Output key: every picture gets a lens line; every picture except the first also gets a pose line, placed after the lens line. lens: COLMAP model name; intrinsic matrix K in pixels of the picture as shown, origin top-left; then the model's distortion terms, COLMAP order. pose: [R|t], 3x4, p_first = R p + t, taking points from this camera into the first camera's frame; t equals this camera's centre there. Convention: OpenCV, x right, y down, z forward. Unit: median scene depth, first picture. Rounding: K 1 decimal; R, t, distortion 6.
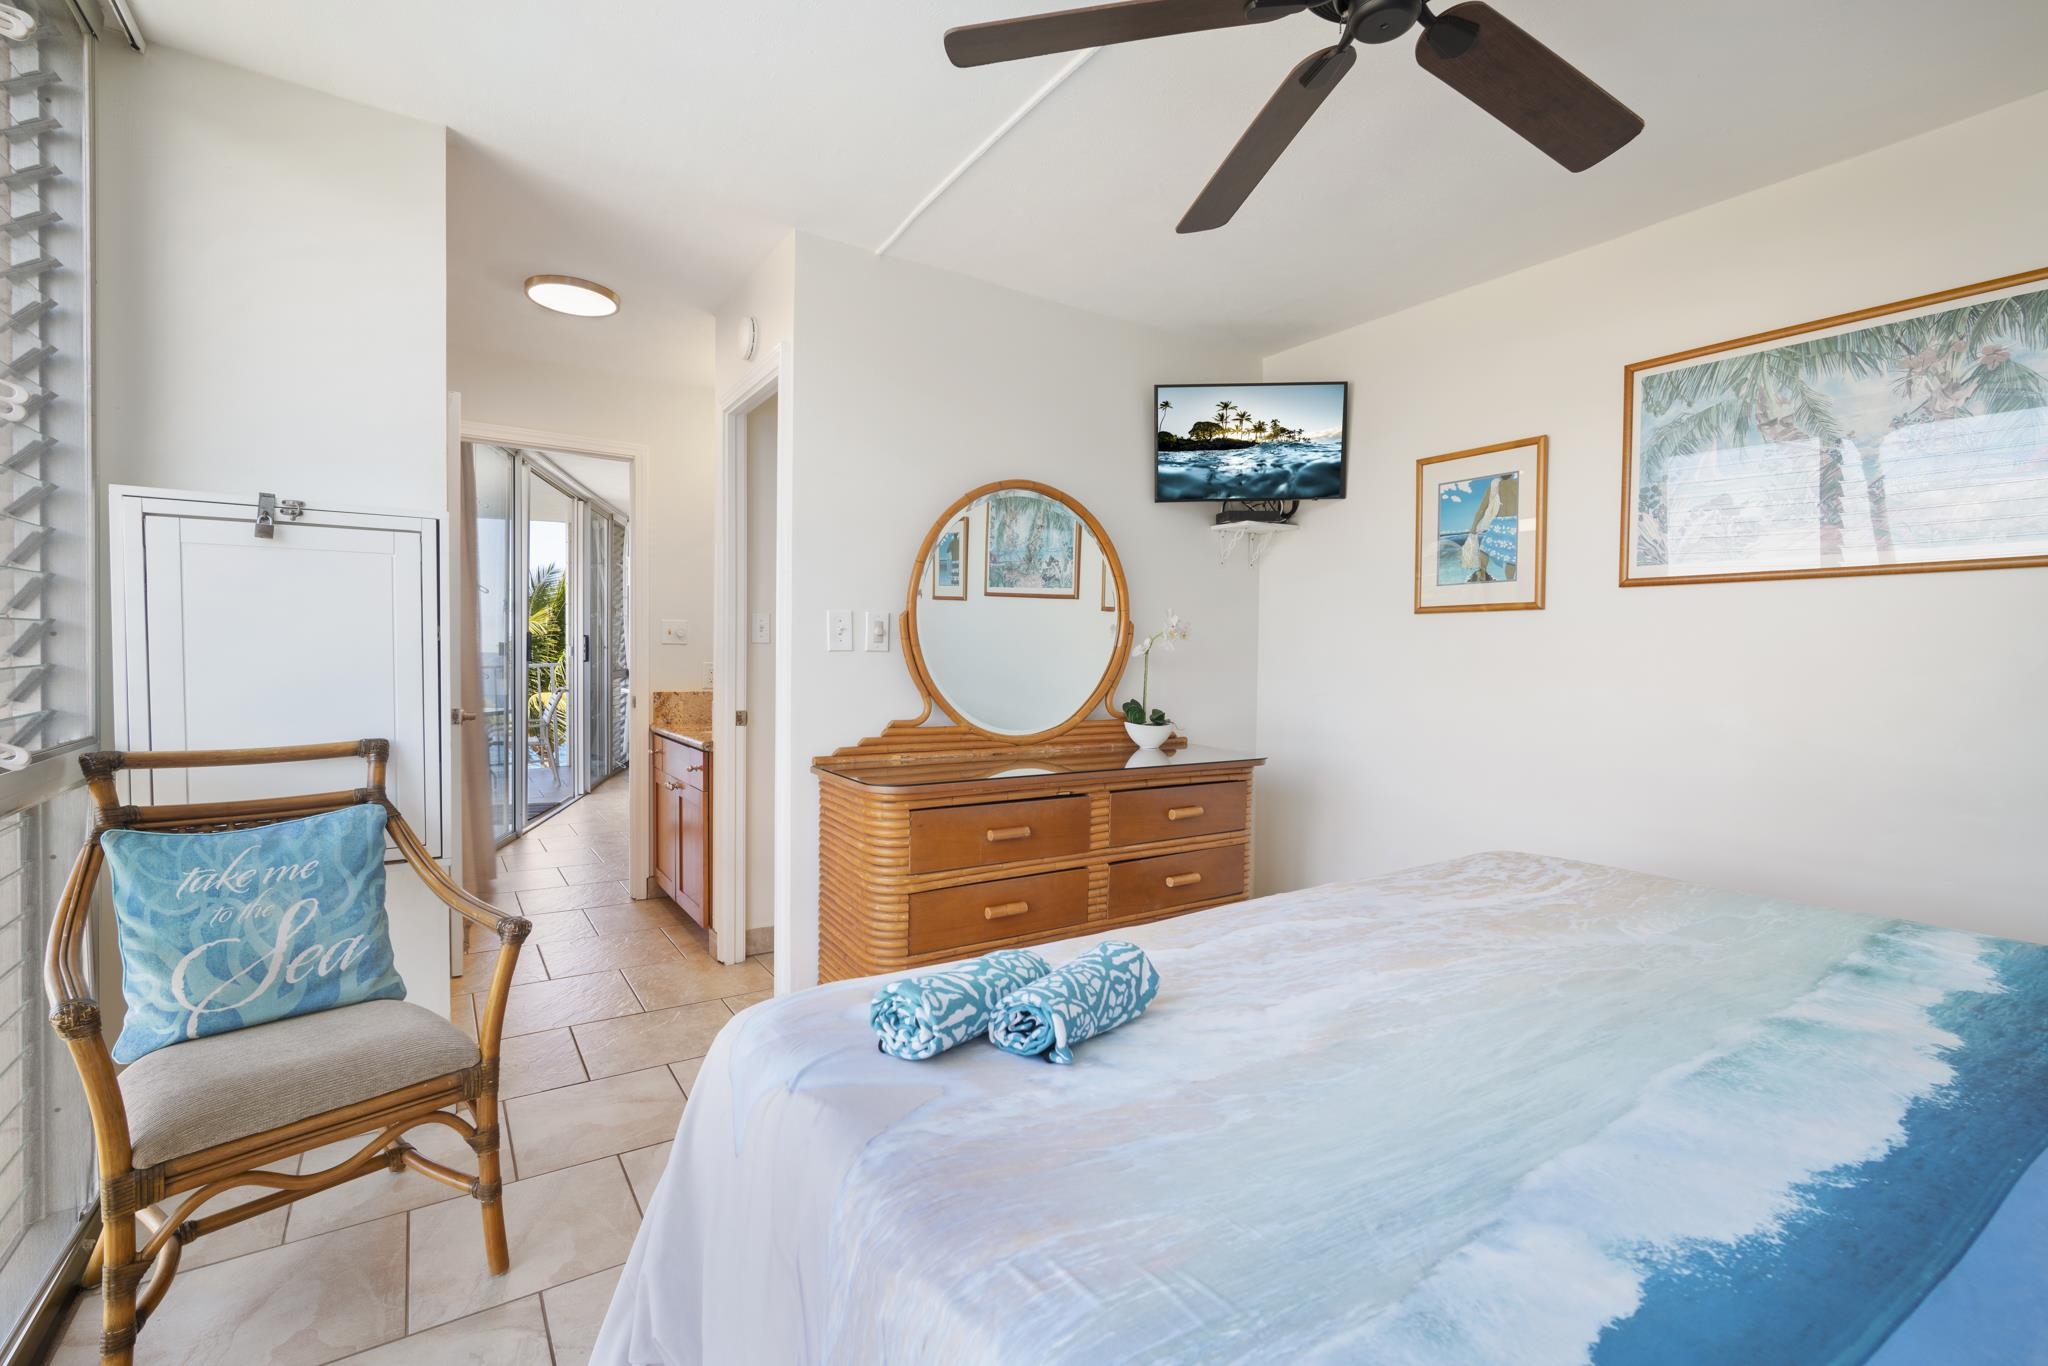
lens RADIAL K [[896.7, 0, 1031.6], [0, 896.7, 678.4], [0, 0, 1]] dist [-0.012715, 0.003536]
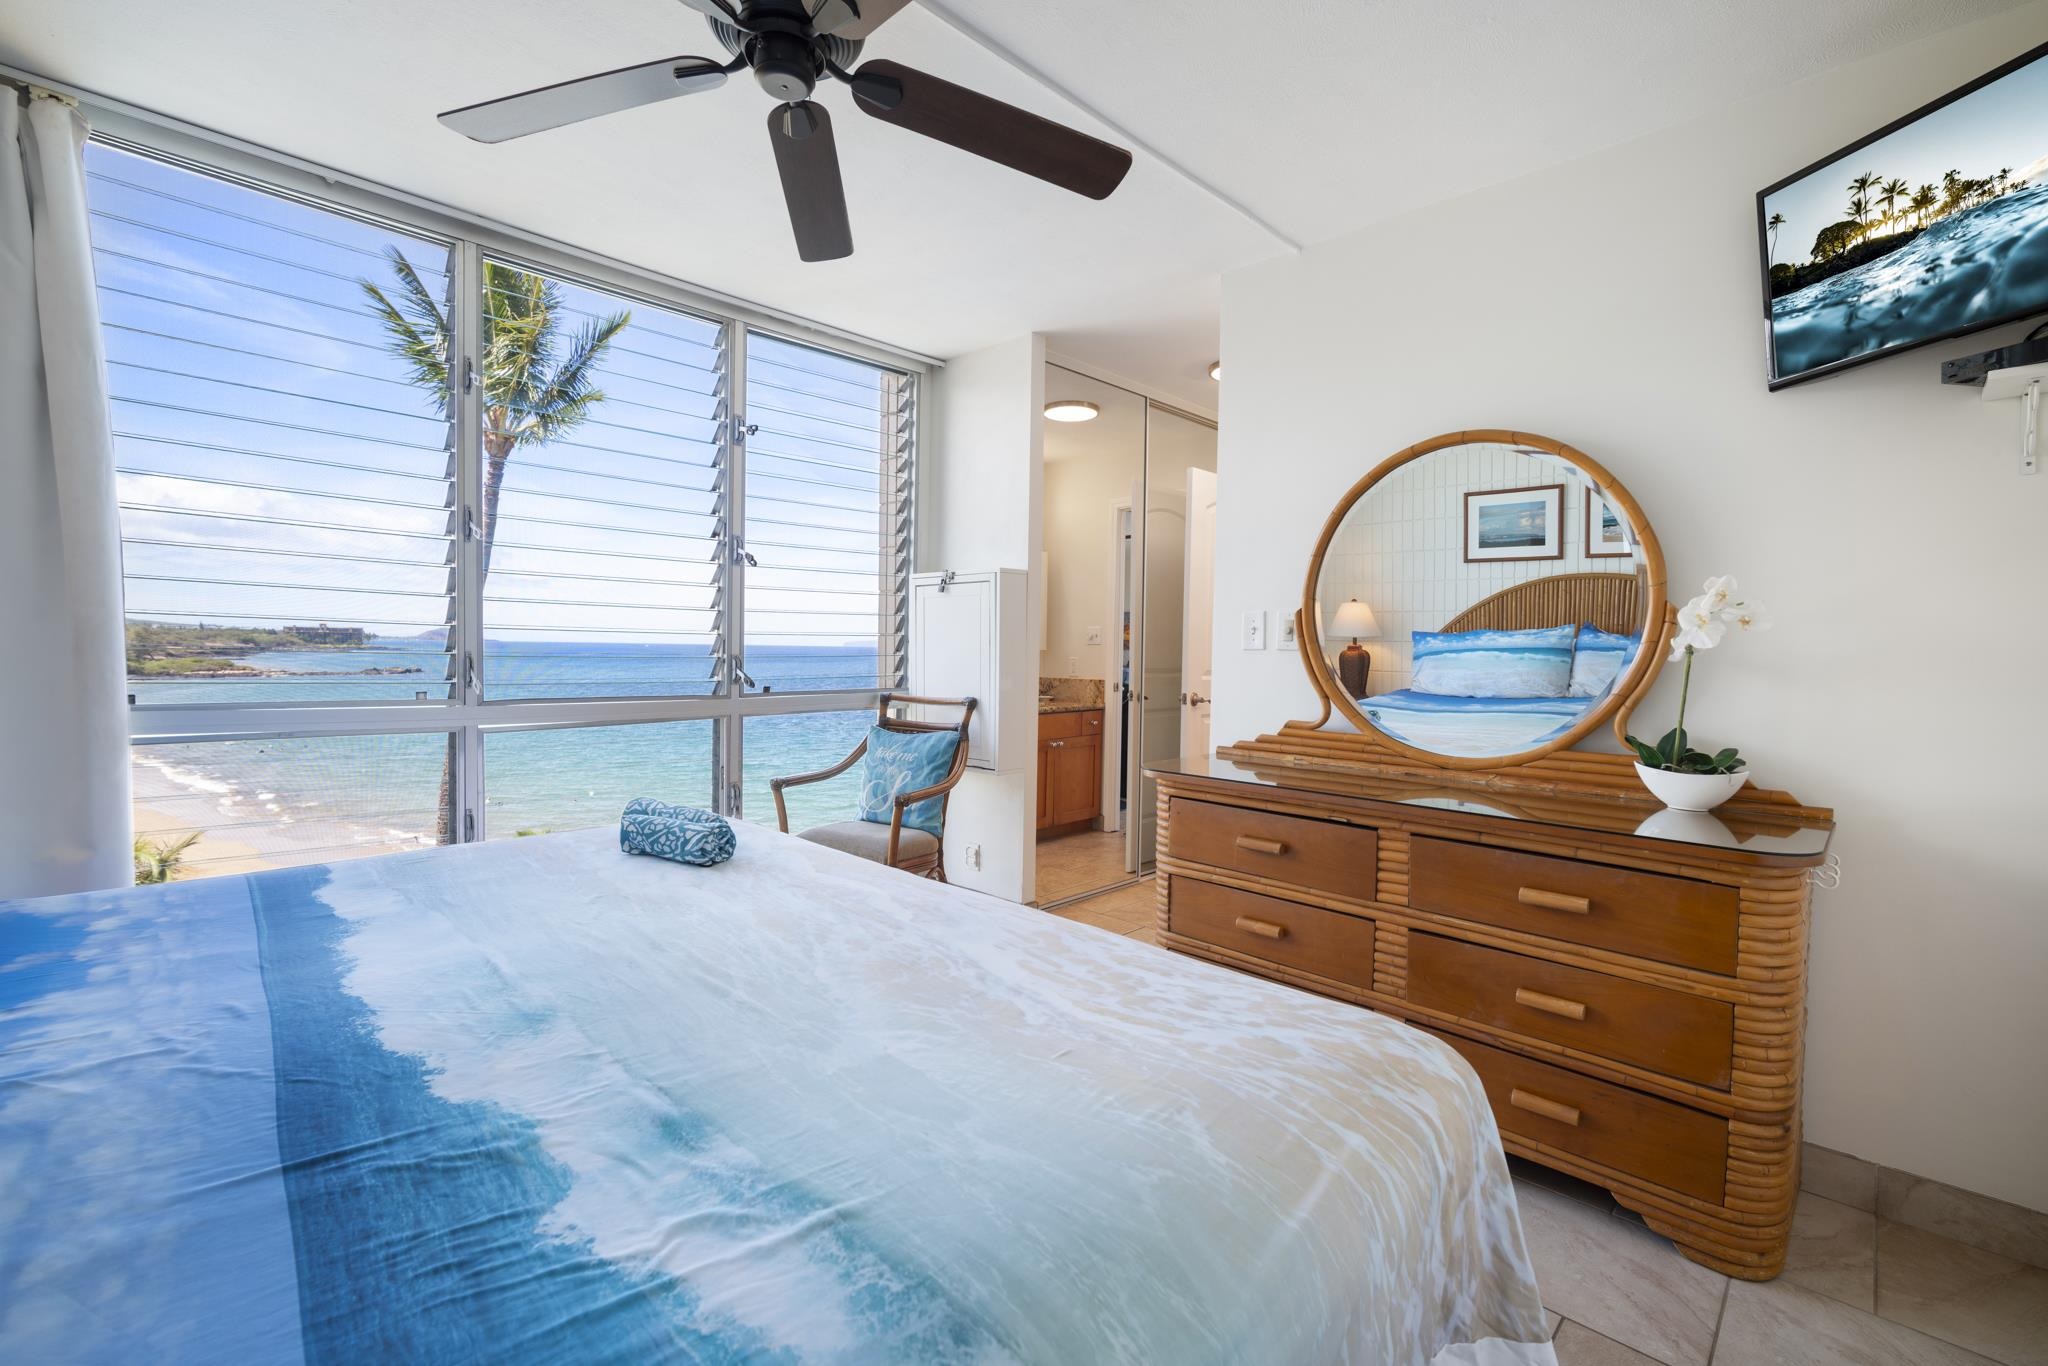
lens RADIAL K [[896.7, 0, 1021.9], [0, 896.7, 672.2], [0, 0, 1]] dist [-0.012715, 0.003536]
pose [[0.191888, 0.017769, -0.981256, 0.760751], [-0.038124, 0.999216, 0.010639, -0.005079], [0.980676, 0.035367, 0.192415, 0.527944]]
